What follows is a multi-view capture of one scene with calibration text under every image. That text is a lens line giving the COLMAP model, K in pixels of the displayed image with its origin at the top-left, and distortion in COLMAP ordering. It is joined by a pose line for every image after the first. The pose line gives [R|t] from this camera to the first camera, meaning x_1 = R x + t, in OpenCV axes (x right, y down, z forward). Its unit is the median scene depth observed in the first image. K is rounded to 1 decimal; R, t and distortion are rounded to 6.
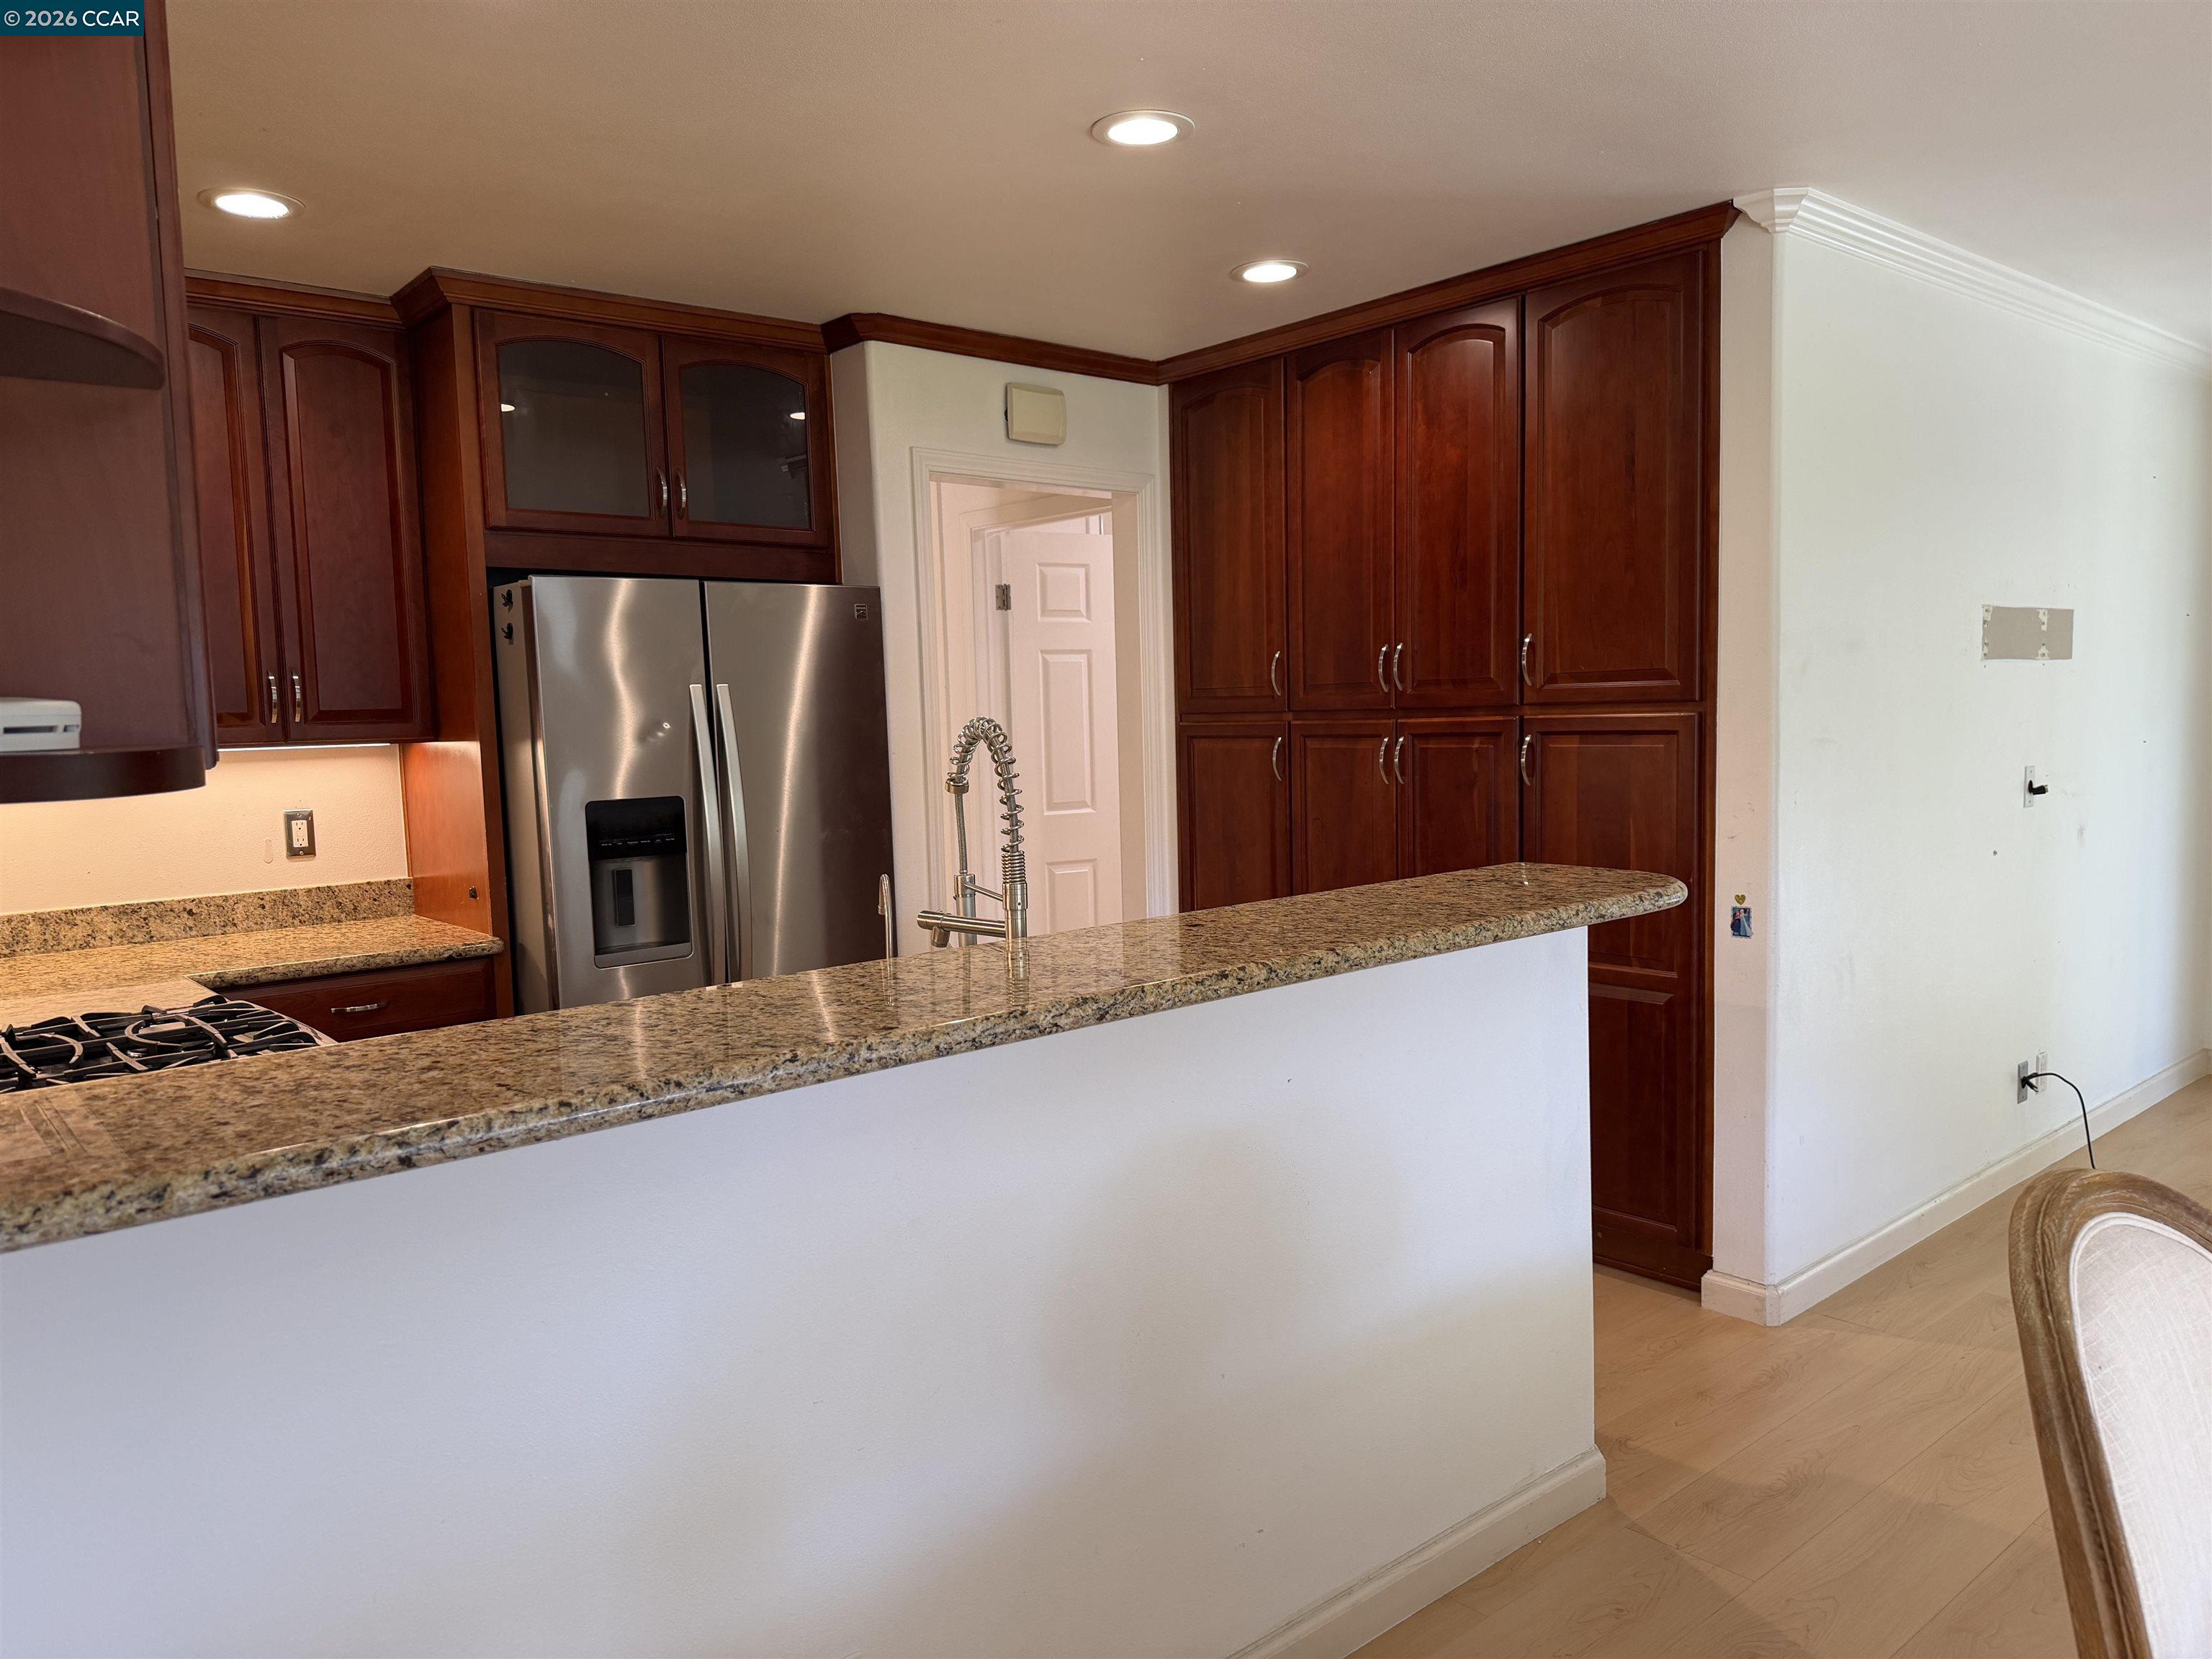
lens RADIAL K [[1573.1, 0, 1103.4], [0, 1573.1, 842.5], [0, 0, 1]] dist [0.043375, -0.049351]
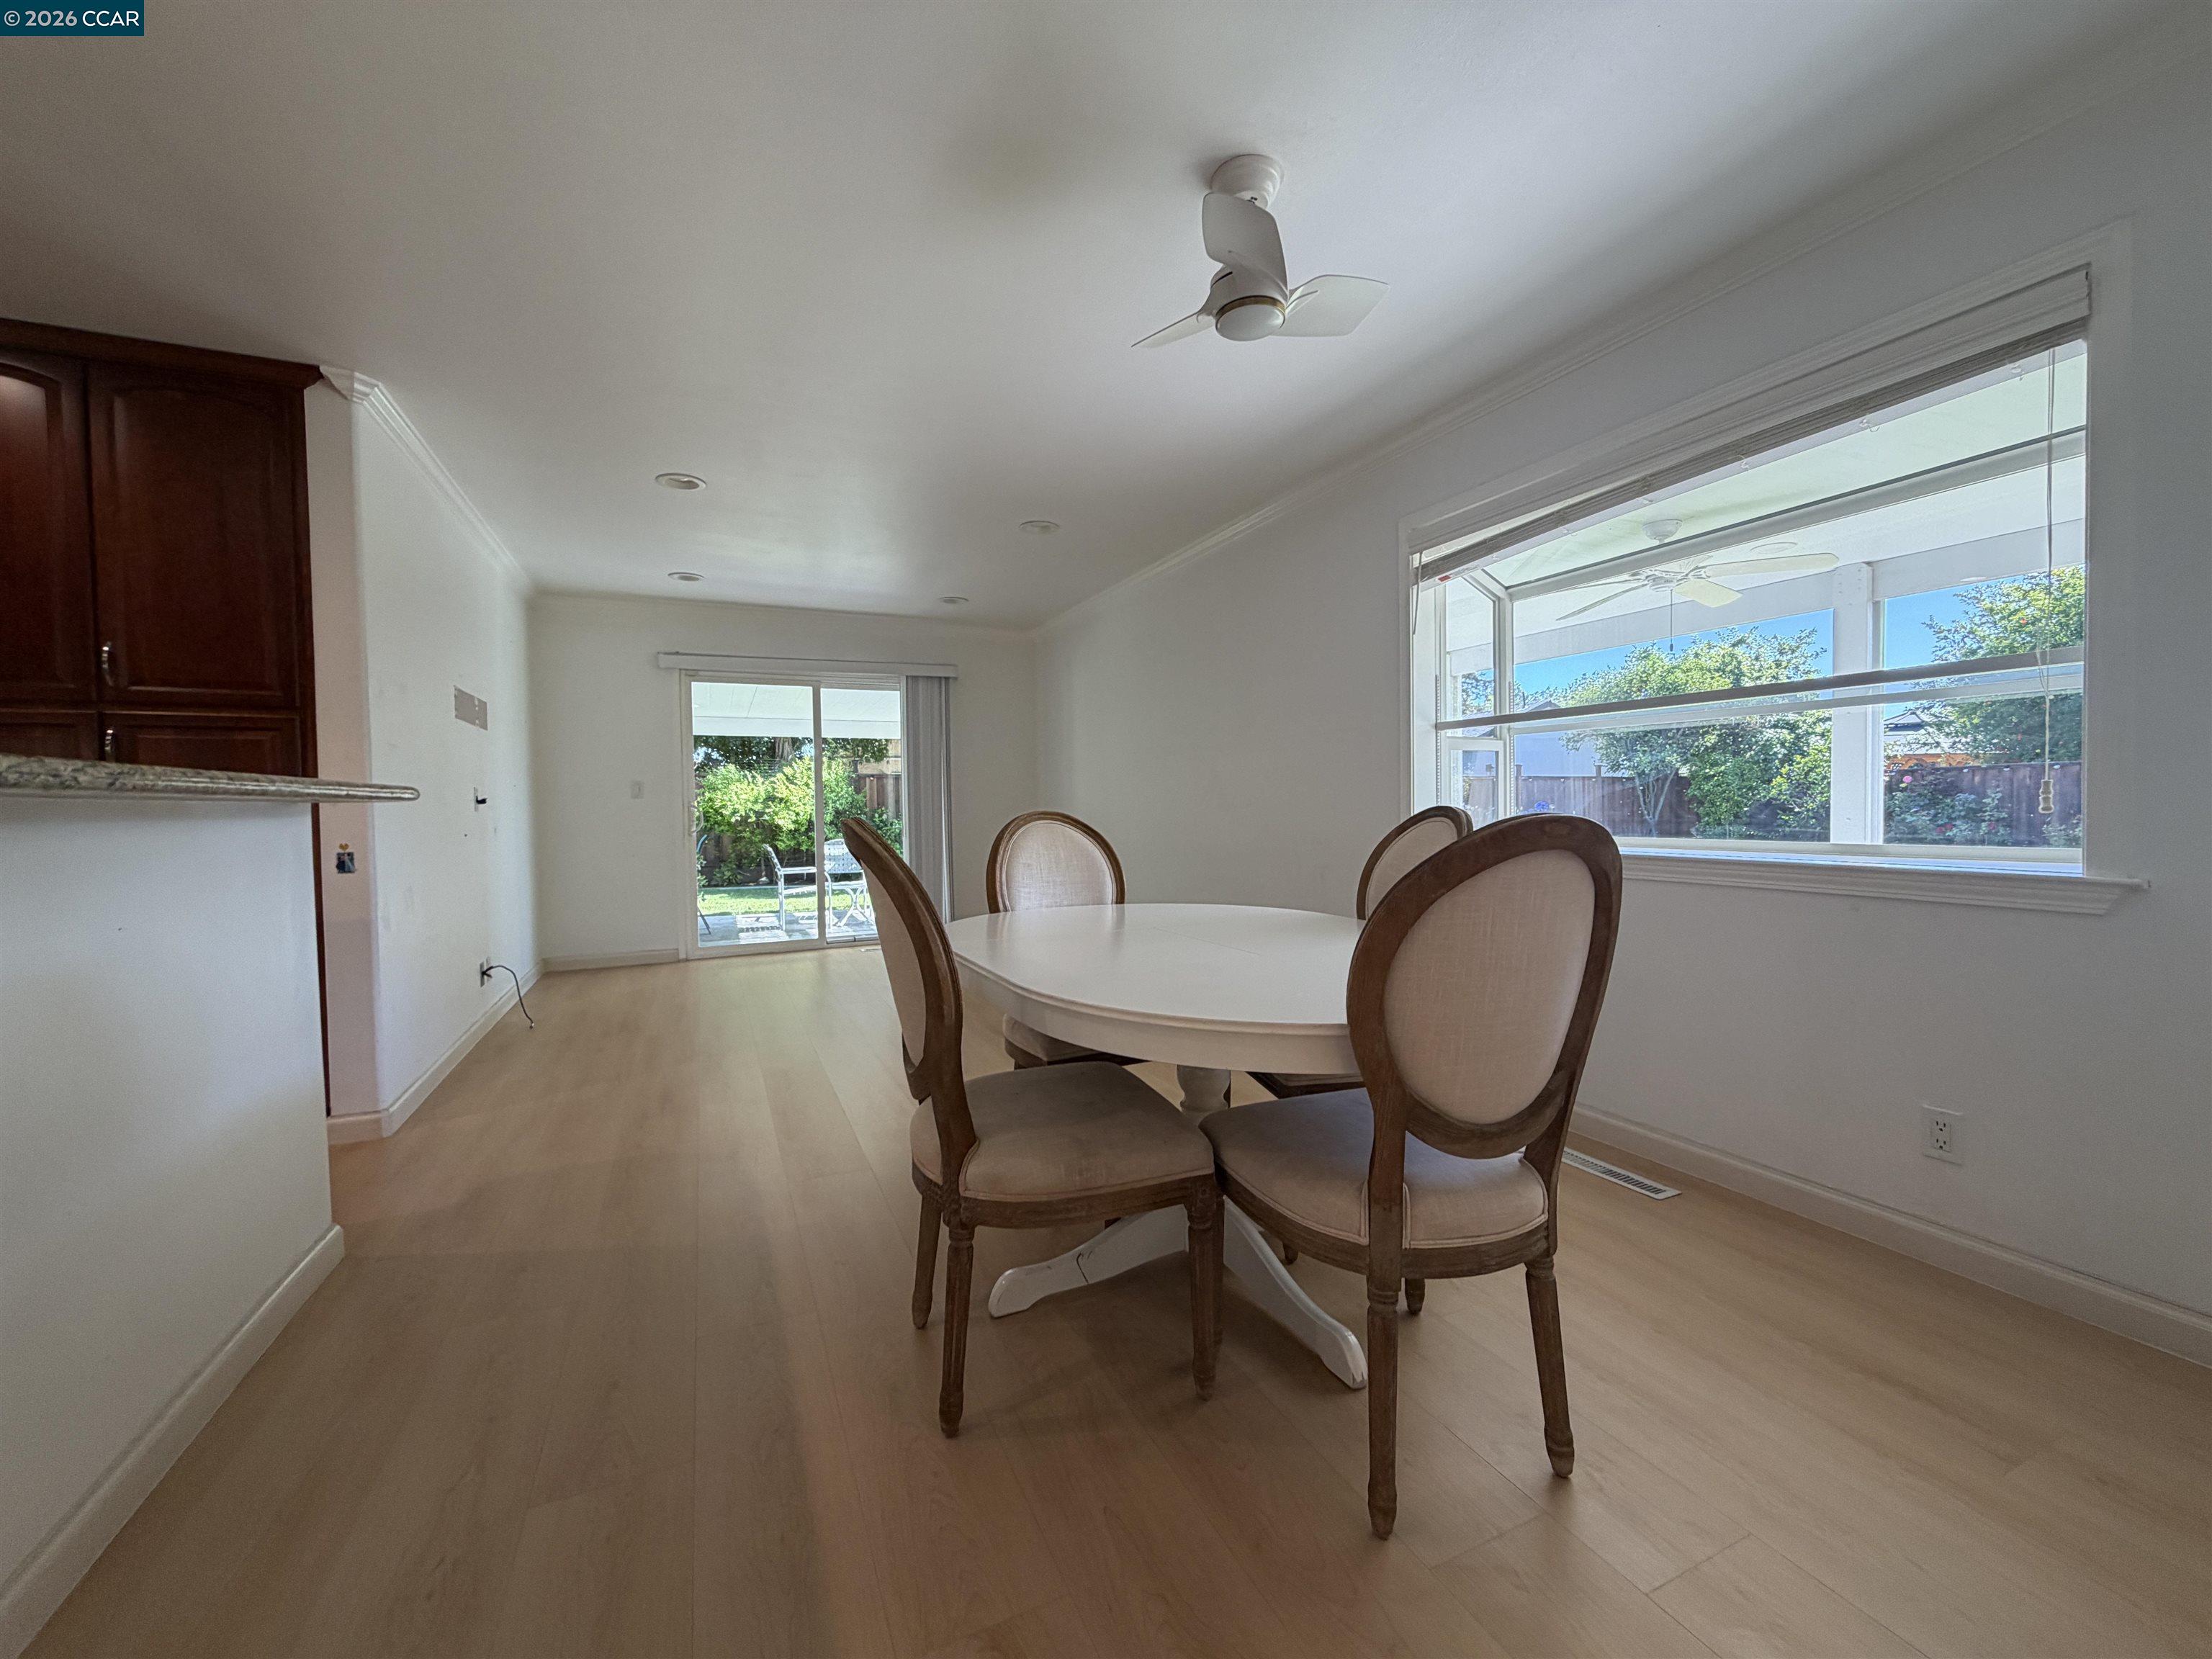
lens RADIAL K [[881.5, 0, 1094.3], [0, 881.5, 818.5], [0, 0, 1]] dist [0.000192, 0.002946]
pose [[0.297646, 0.002478, 0.954673, -0.161363], [0.093788, 0.995083, -0.031824, 0.099457], [-0.950058, 0.099009, 0.295951, 0.110159]]
